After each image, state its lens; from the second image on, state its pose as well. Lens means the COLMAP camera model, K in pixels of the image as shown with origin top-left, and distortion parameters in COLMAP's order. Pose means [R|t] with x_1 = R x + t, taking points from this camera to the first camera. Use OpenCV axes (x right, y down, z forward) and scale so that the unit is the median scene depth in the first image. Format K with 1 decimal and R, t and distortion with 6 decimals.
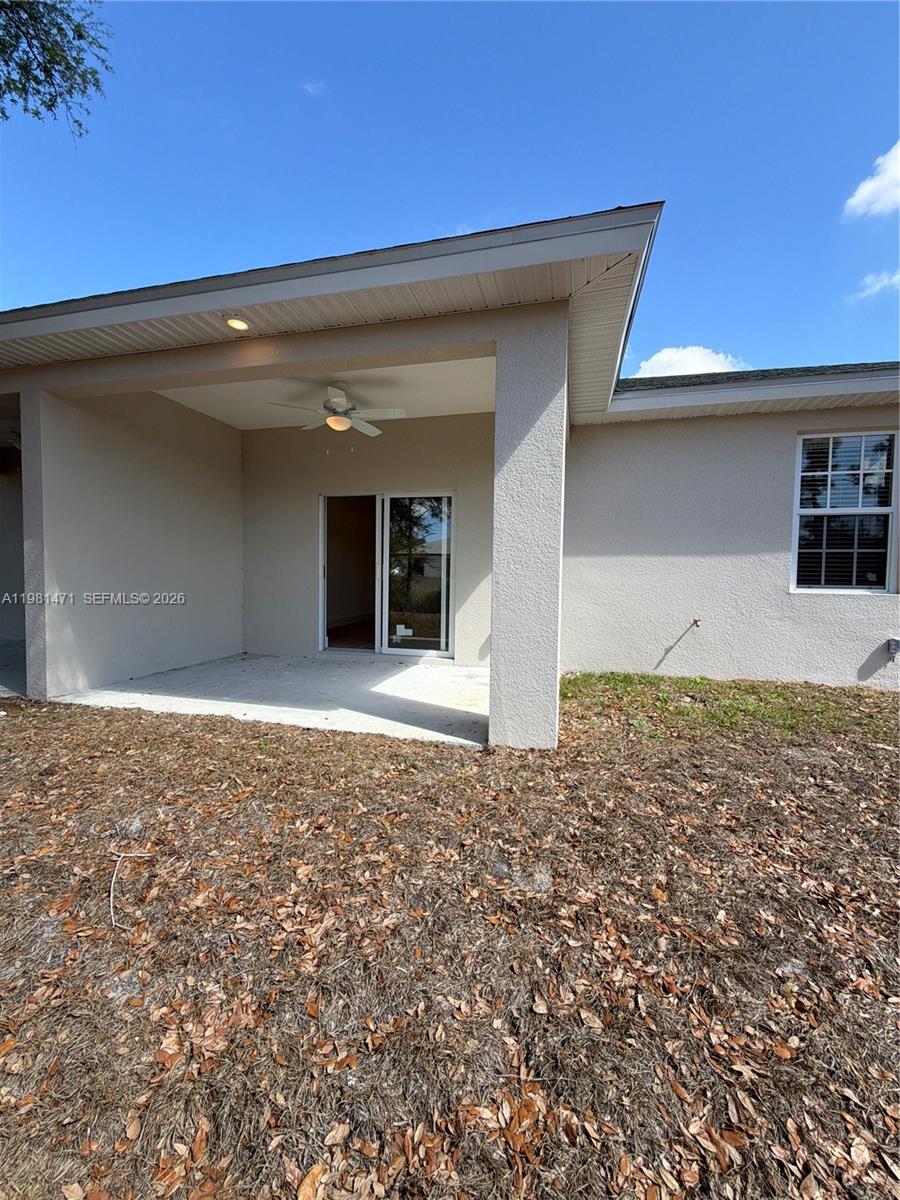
lens RADIAL K [[478.9, 0, 449.6], [0, 478.9, 601.2], [0, 0, 1]] dist [0.001746, -0.000029]
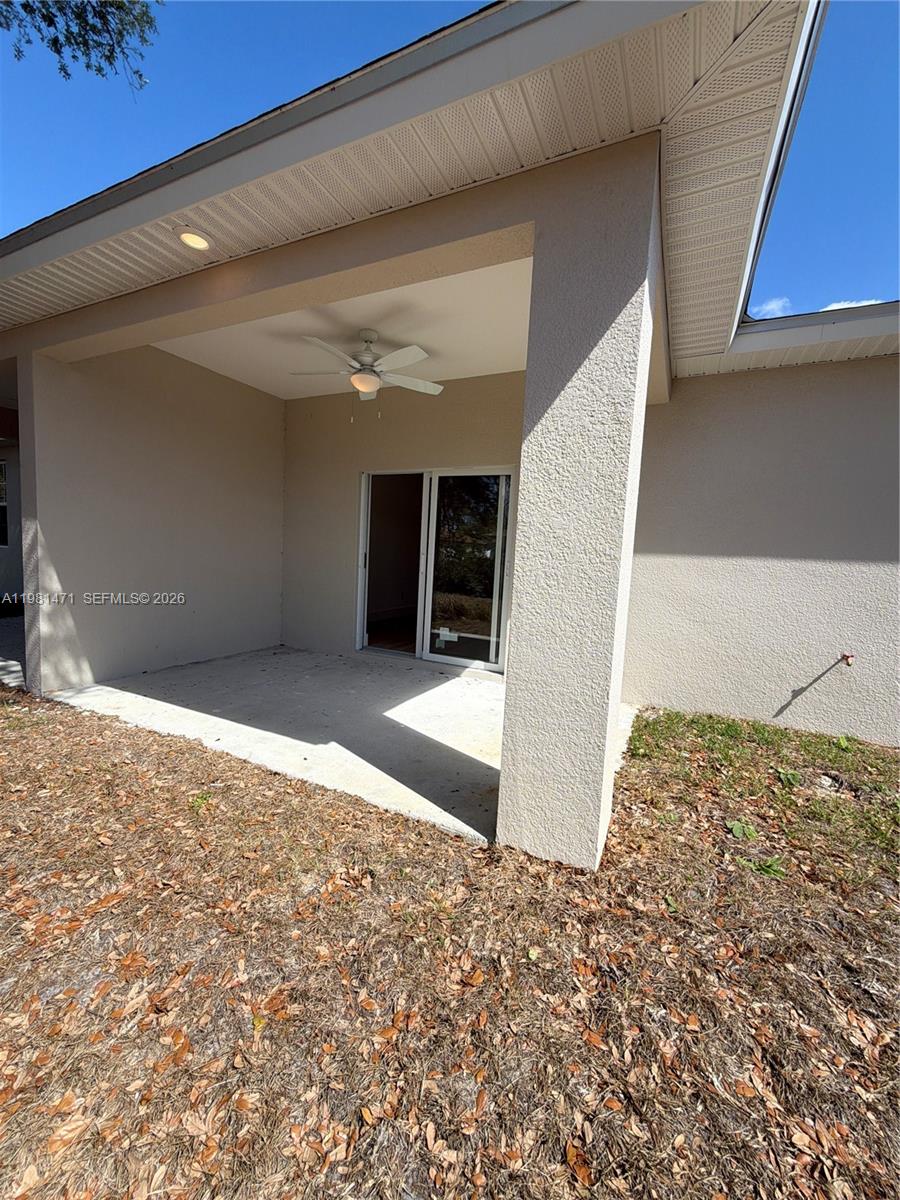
lens RADIAL K [[478.9, 0, 449.0], [0, 478.9, 599.7], [0, 0, 1]] dist [0.001746, -0.000029]
pose [[0.979459, 0.053621, -0.194384, 0.114140], [-0.046502, 0.998076, 0.041011, -0.059000], [0.196209, -0.031129, 0.980068, 0.292305]]
